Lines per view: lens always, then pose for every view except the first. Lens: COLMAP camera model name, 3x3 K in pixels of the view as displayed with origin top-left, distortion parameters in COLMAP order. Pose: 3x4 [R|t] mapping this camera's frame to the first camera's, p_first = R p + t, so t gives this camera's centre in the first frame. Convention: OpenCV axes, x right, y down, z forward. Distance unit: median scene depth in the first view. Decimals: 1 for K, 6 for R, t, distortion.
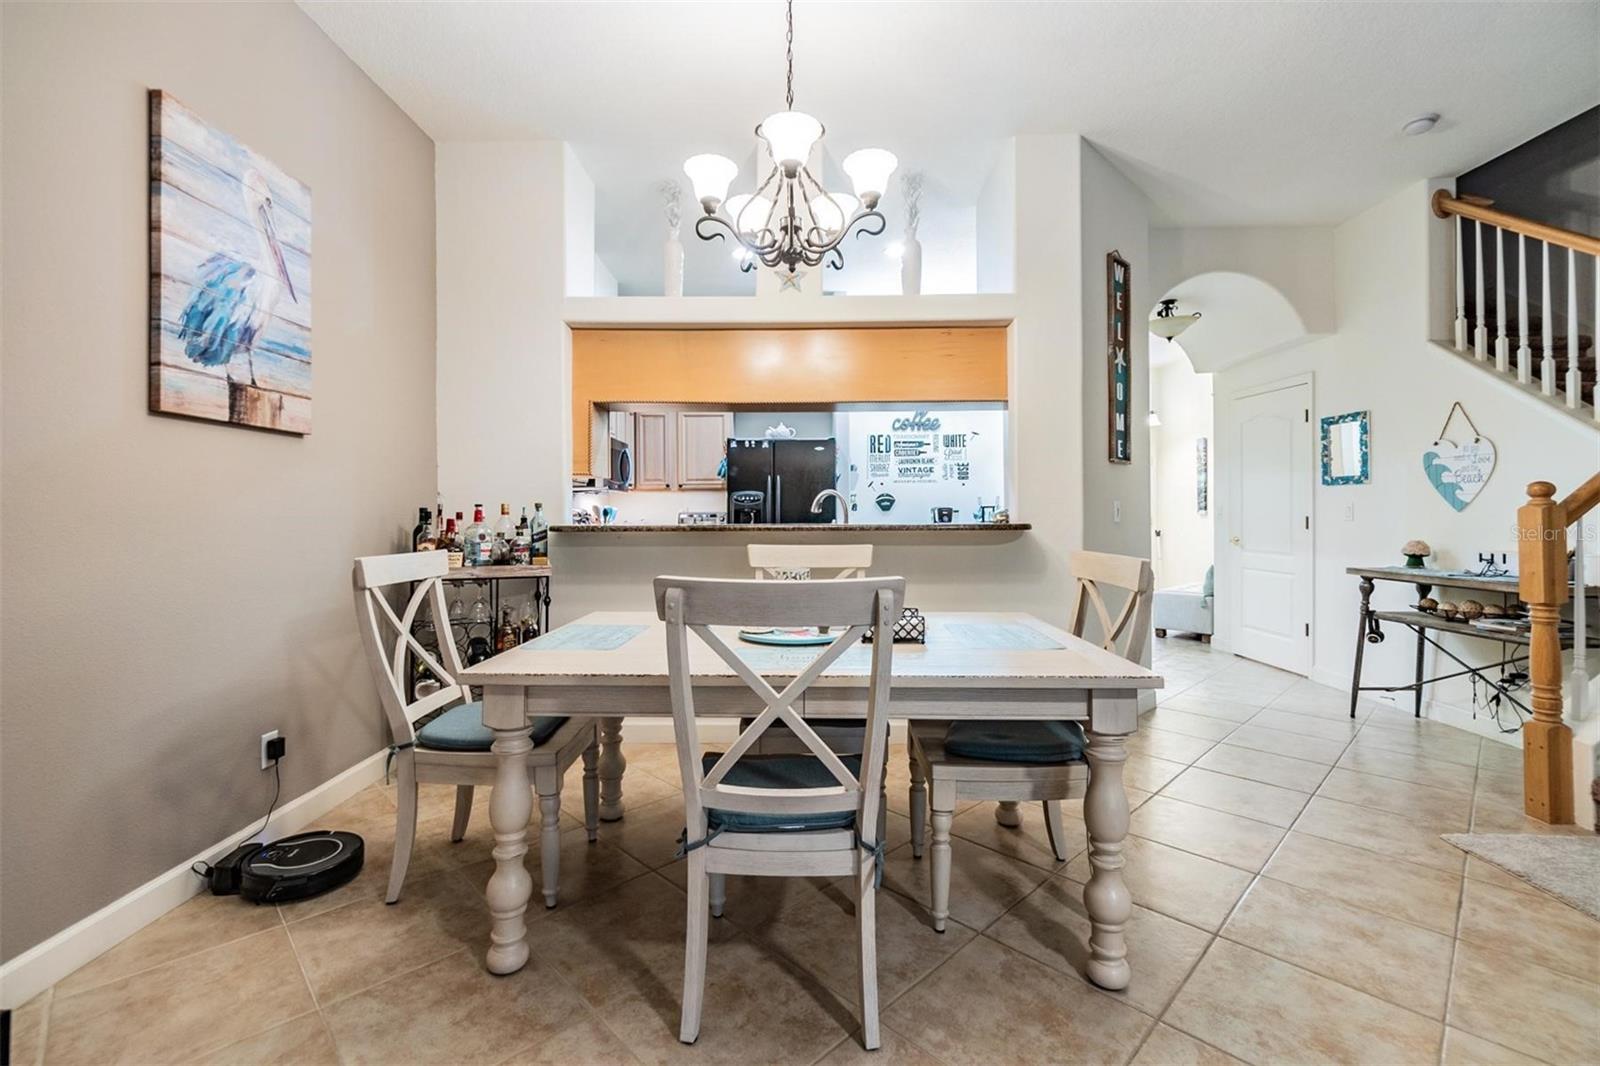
lens RADIAL K [[696.8, 0, 782.2], [0, 696.8, 510.7], [0, 0, 1]] dist [-0.005611, 0.001133]
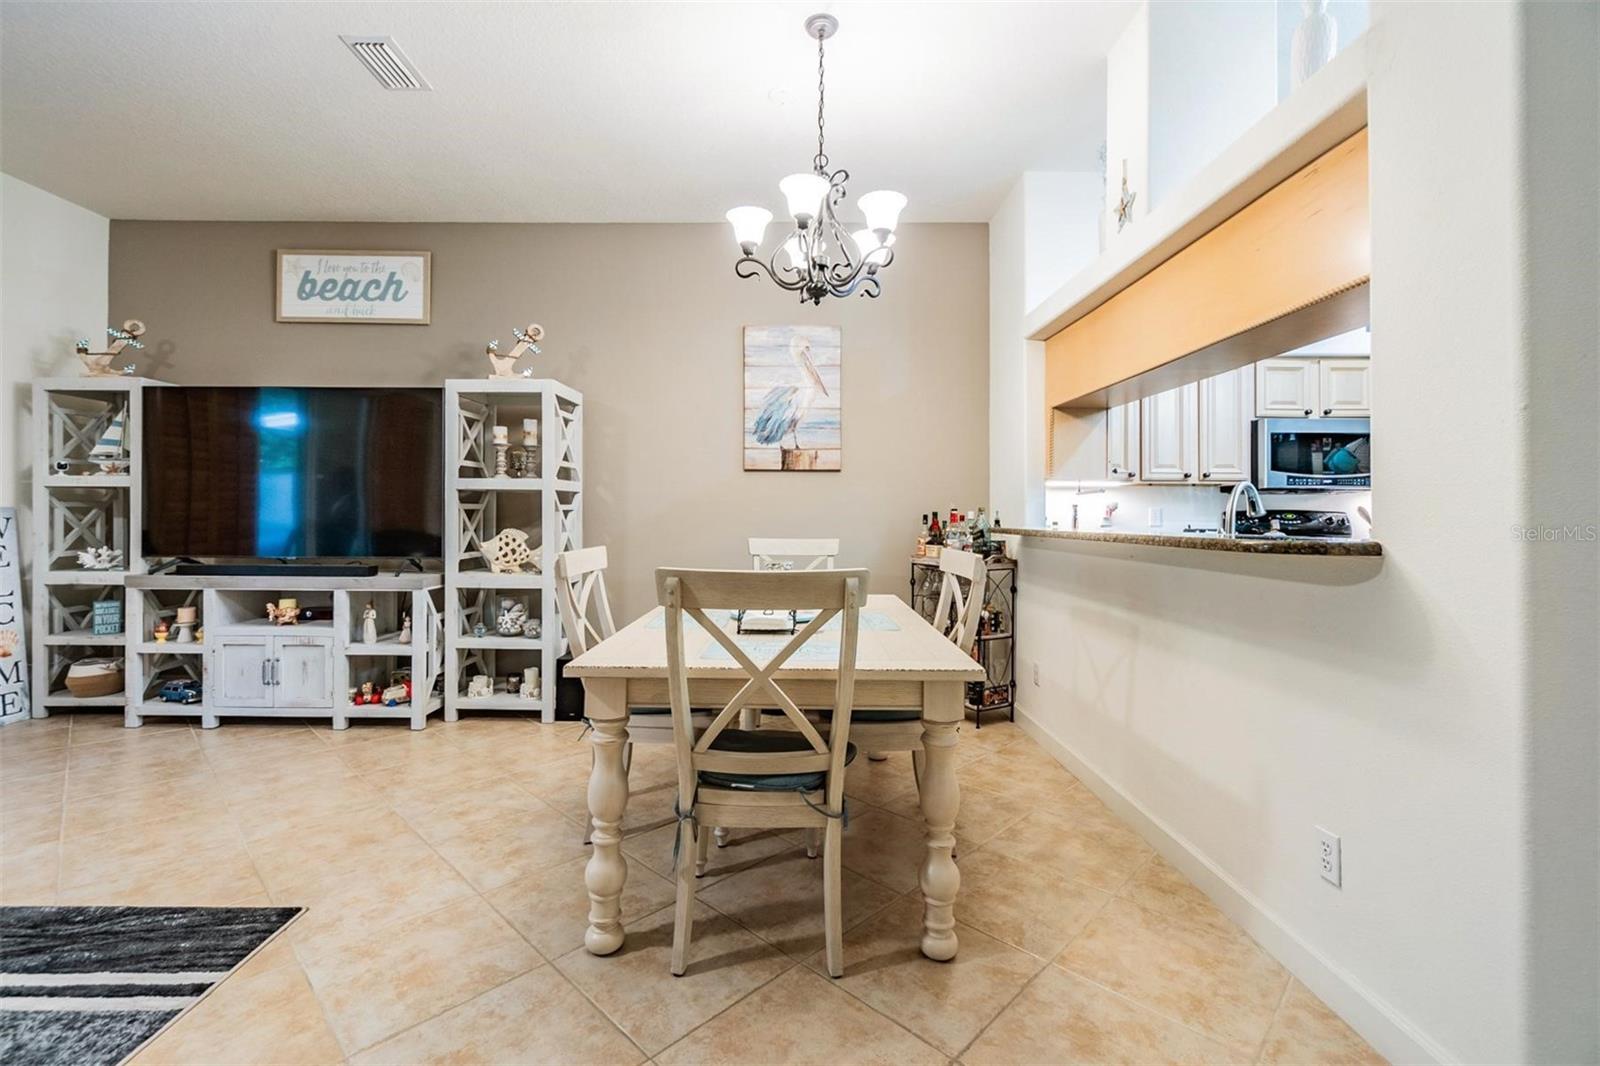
lens RADIAL K [[696.8, 0, 787.8], [0, 696.8, 511.0], [0, 0, 1]] dist [-0.005611, 0.001133]
pose [[0.029447, -0.005498, -0.999551, 1.148237], [-0.001686, 0.999983, -0.005550, 0.001861], [0.999565, 0.001849, 0.029437, 0.916936]]
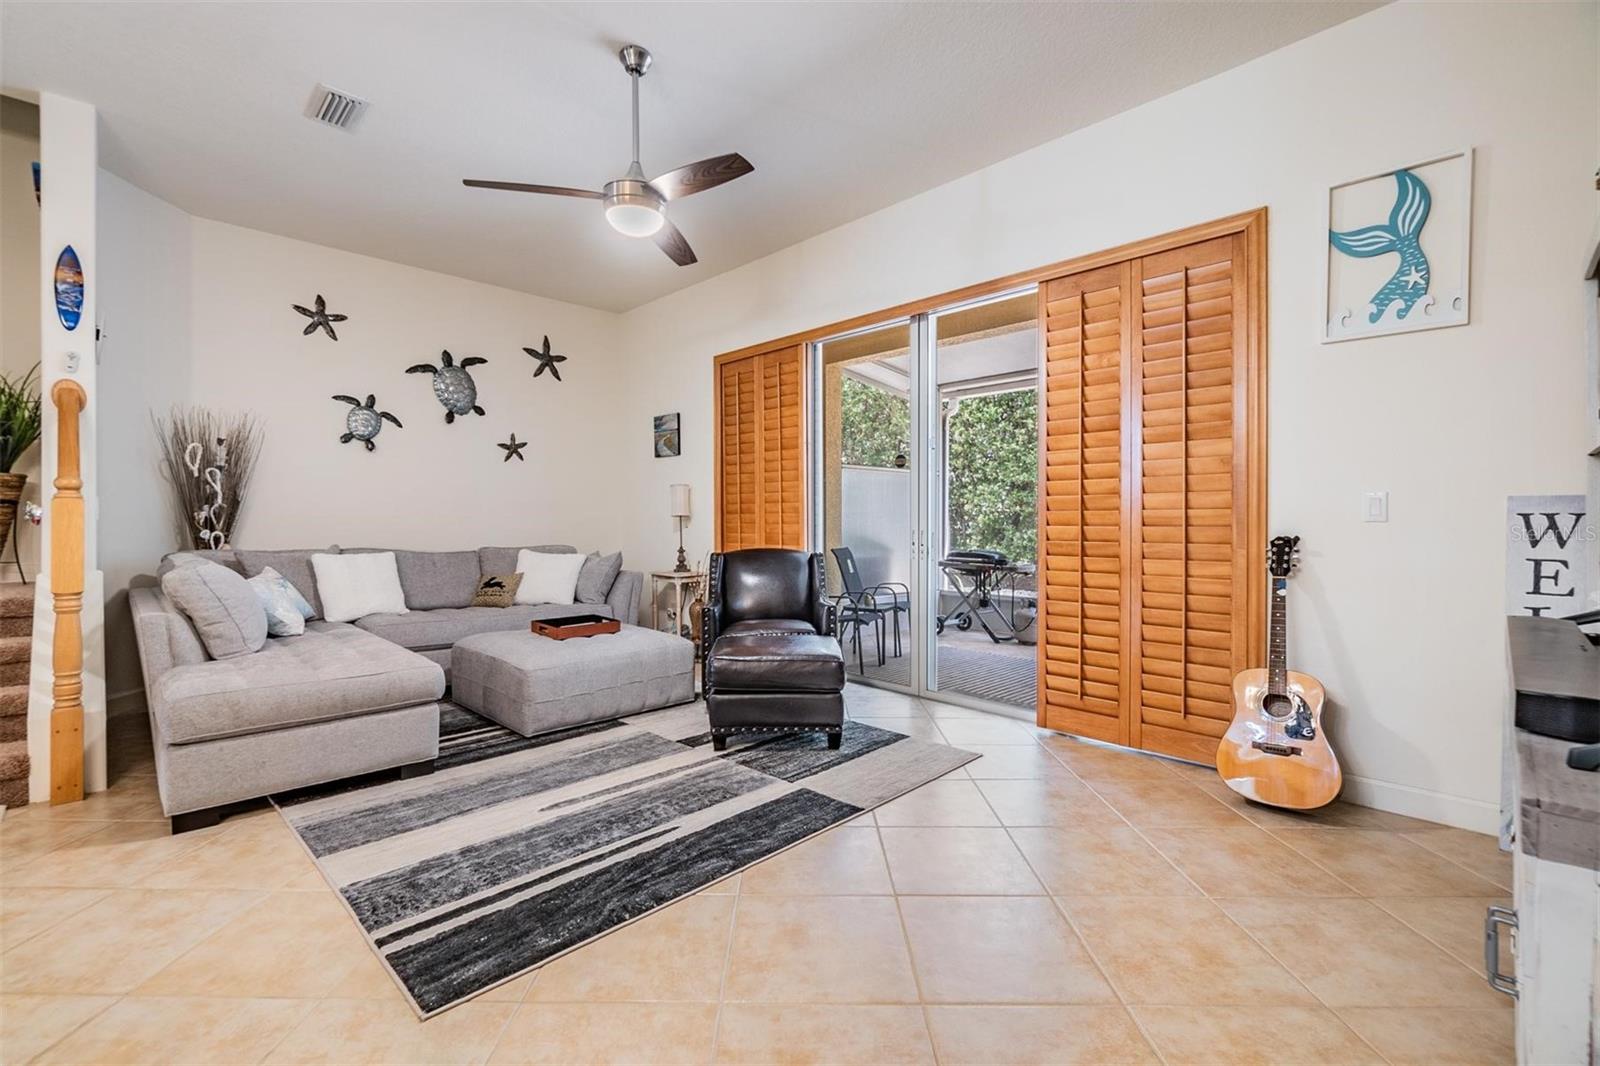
lens RADIAL K [[696.8, 0, 792.3], [0, 696.8, 527.9], [0, 0, 1]] dist [-0.005611, 0.001133]
pose [[-0.718641, -0.005521, 0.695359, -0.450222], [-0.004064, 0.999985, 0.003740, 0.033526], [-0.695370, -0.000139, -0.718652, 0.565528]]
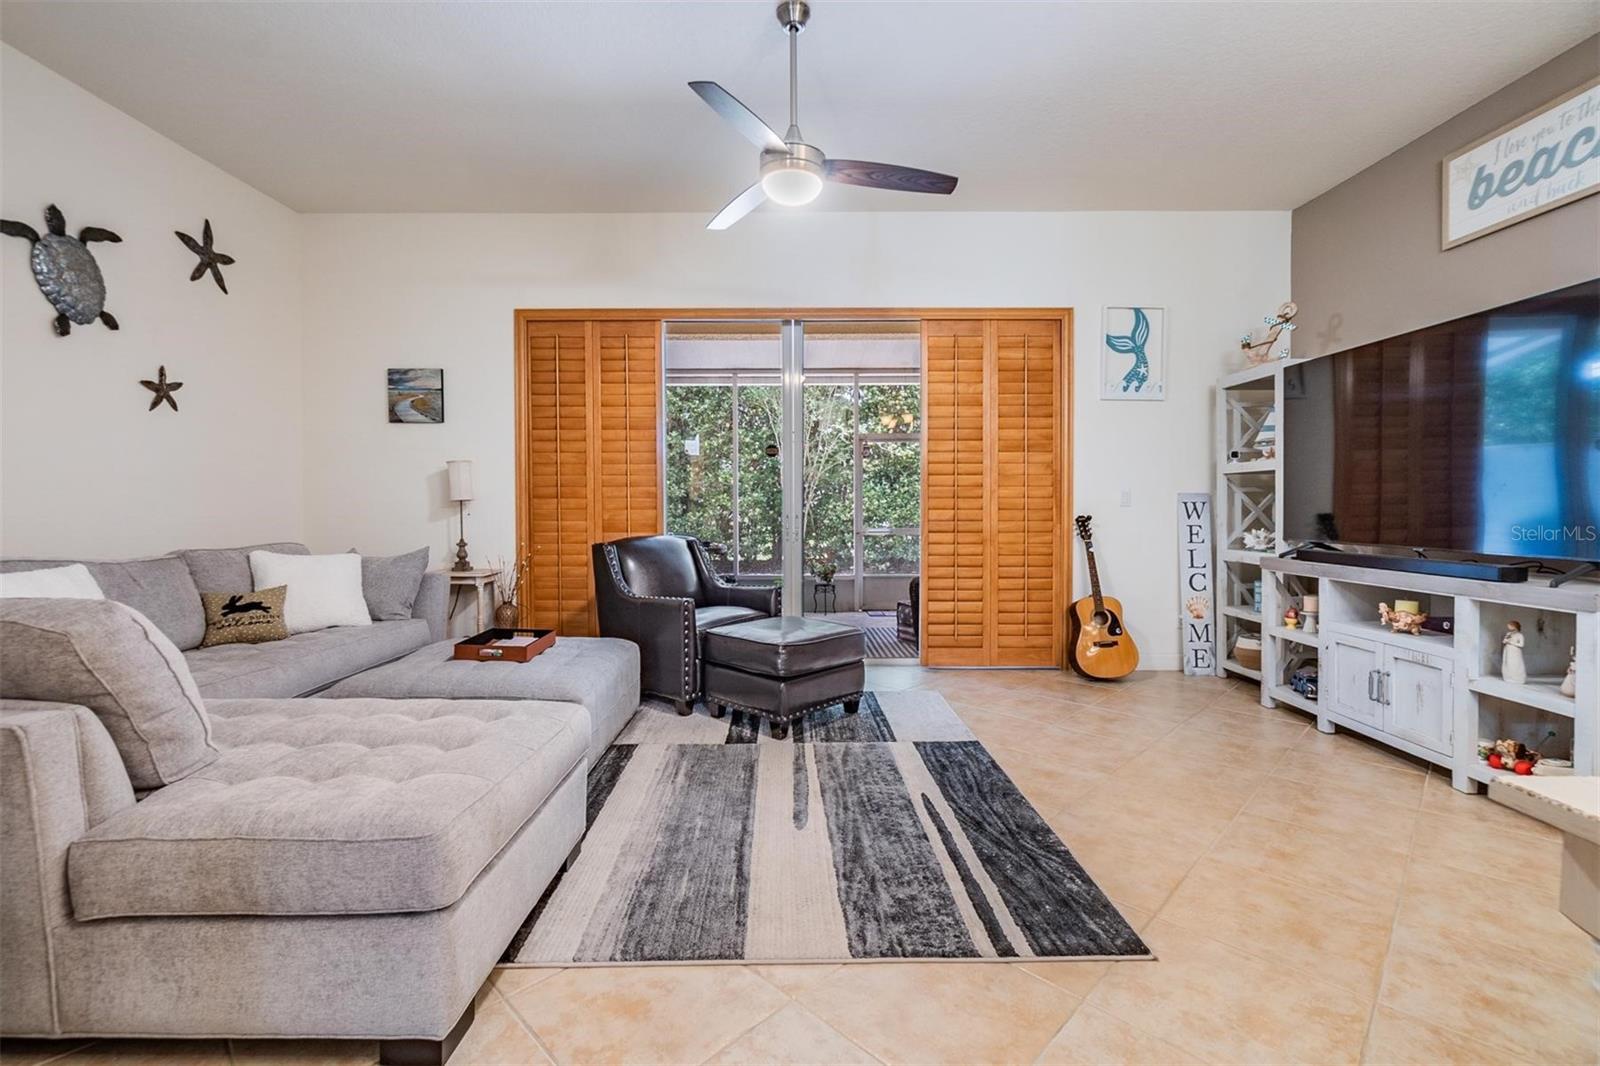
lens RADIAL K [[696.8, 0, 794.3], [0, 696.8, 518.9], [0, 0, 1]] dist [-0.005611, 0.001133]
pose [[-0.999719, 0.002964, -0.023527, 0.644729], [0.002648, 0.999906, 0.013461, 0.030702], [0.023565, 0.013395, -0.999633, 1.047702]]
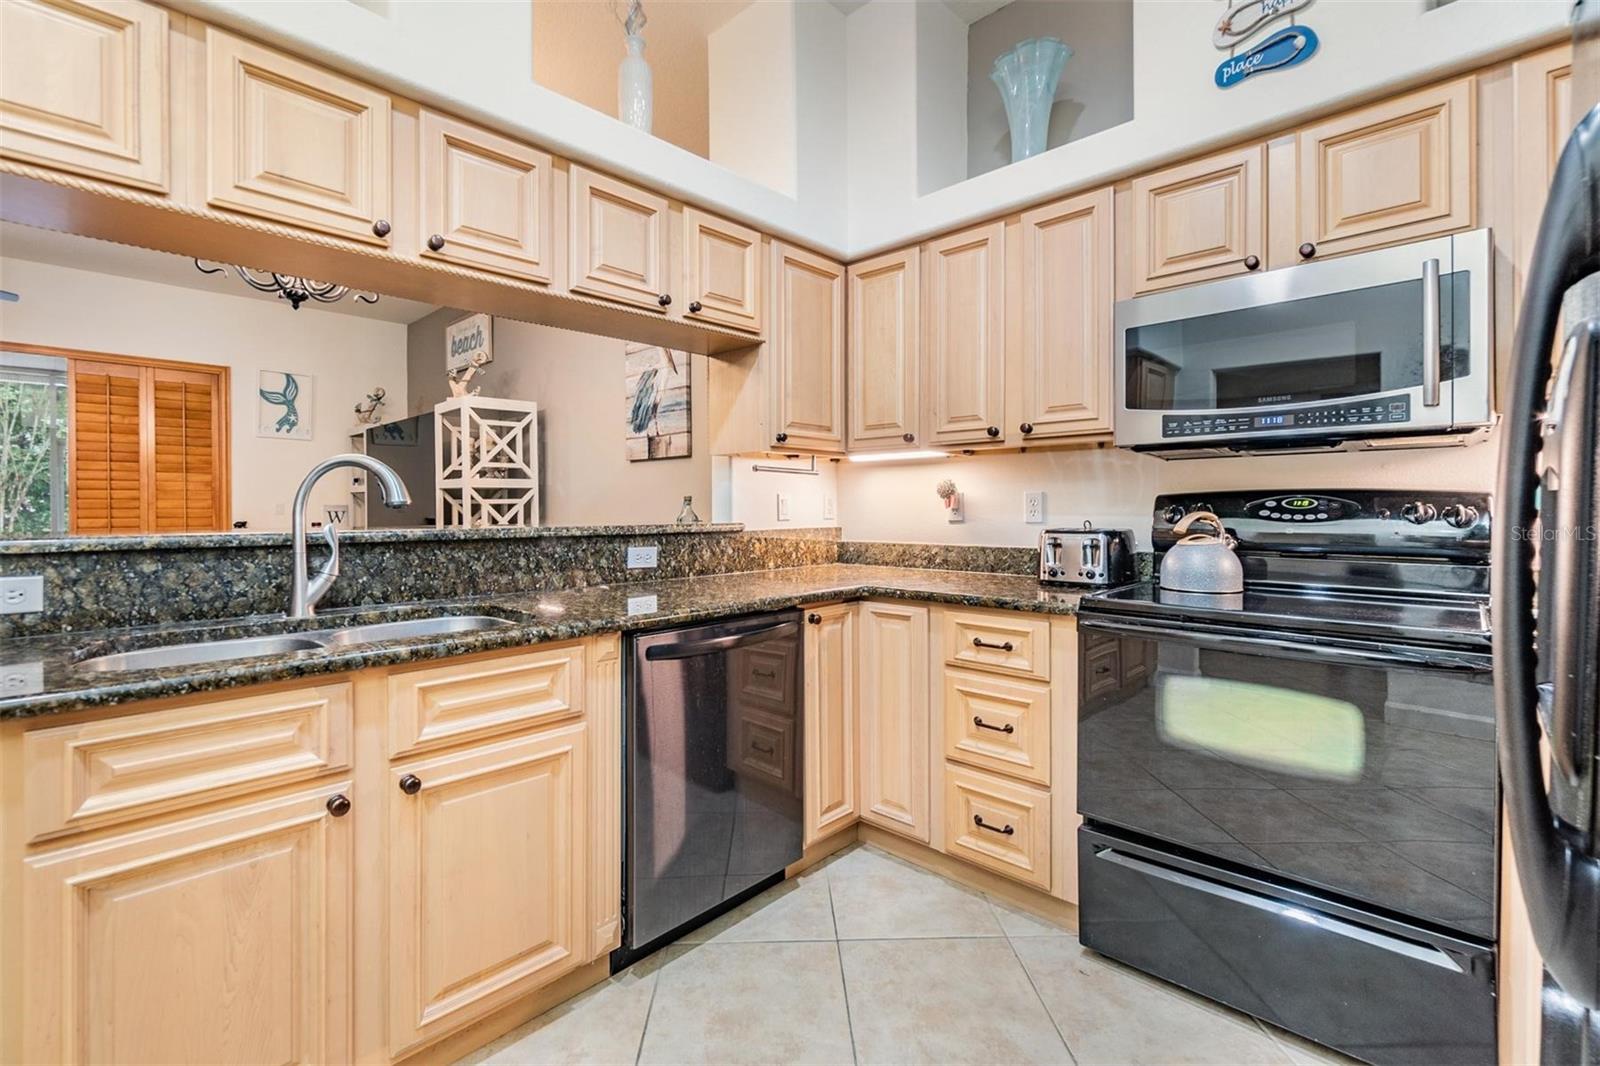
lens RADIAL K [[696.8, 0, 795.2], [0, 696.8, 511.2], [0, 0, 1]] dist [-0.005611, 0.001133]
pose [[-0.670998, 0.007078, -0.741426, 0.325050], [0.004783, 0.999975, 0.005218, 0.006196], [0.741444, -0.000045, -0.671015, 2.453044]]
